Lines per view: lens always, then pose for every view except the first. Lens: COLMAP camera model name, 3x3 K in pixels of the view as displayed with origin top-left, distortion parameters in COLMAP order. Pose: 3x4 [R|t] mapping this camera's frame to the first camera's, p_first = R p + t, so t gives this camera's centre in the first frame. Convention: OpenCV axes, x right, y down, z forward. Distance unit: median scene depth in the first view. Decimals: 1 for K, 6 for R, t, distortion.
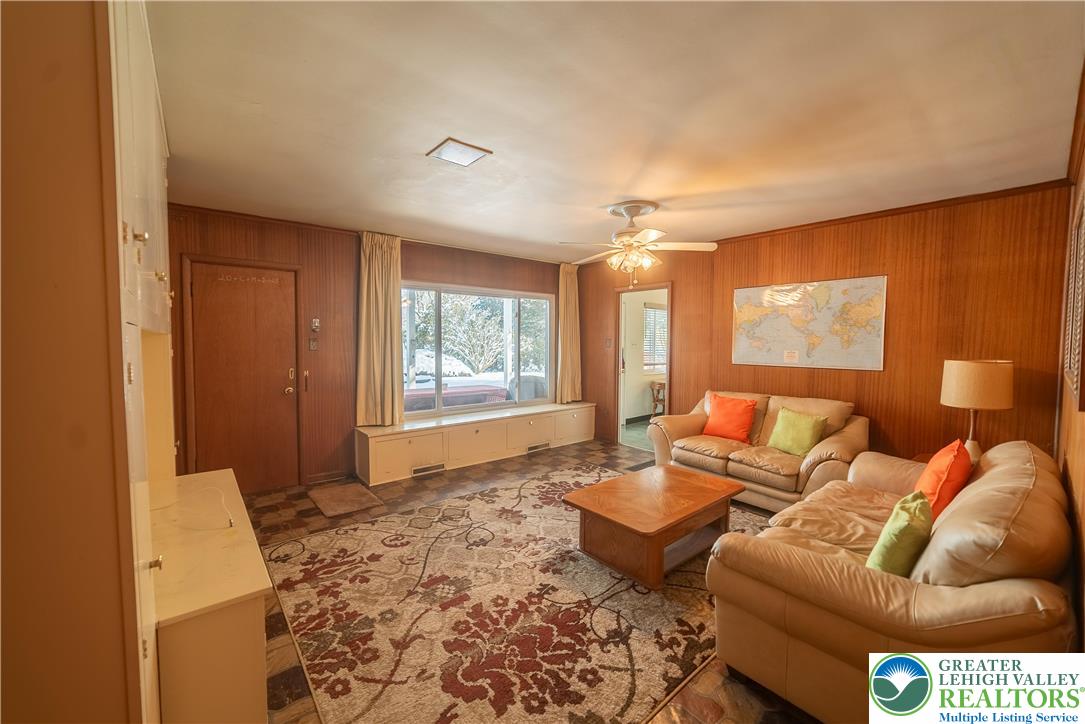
lens RADIAL K [[422.2, 0, 537.7], [0, 422.2, 362.9], [0, 0, 1]] dist [0.000332, 0.000031]
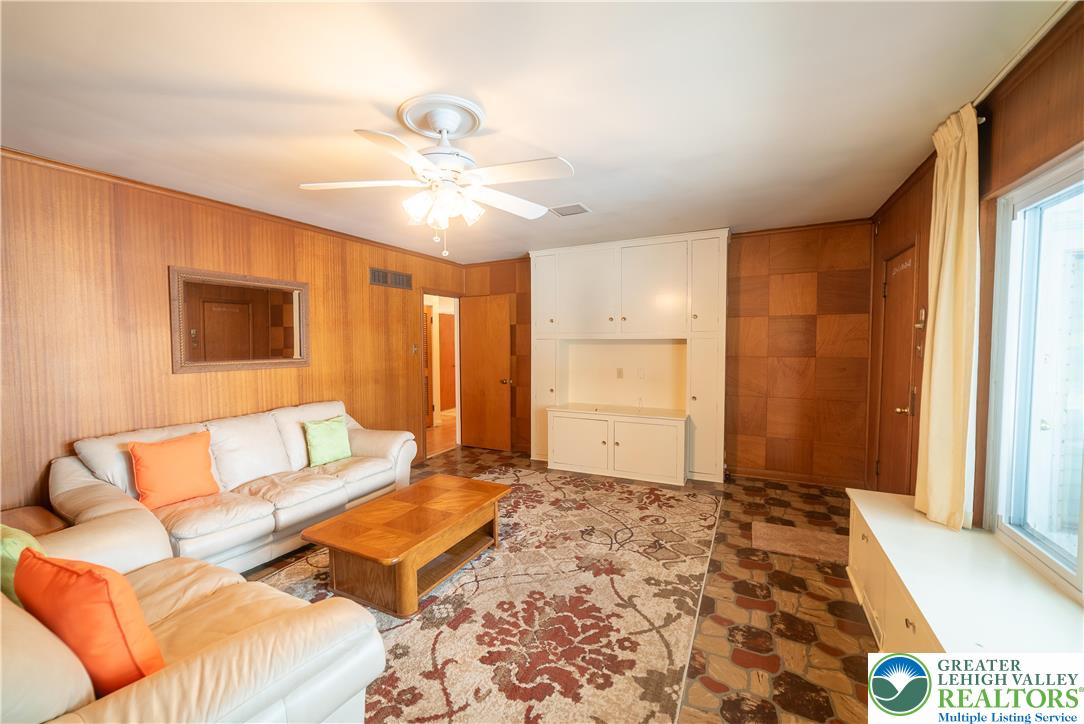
lens RADIAL K [[421.8, 0, 536.8], [0, 421.8, 359.0], [0, 0, 1]] dist [0.000332, 0.000031]
pose [[-0.917945, 0.019408, -0.396233, 0.397898], [-0.017511, 0.995847, 0.089344, -0.108250], [0.396321, 0.088951, -0.913793, 1.875292]]
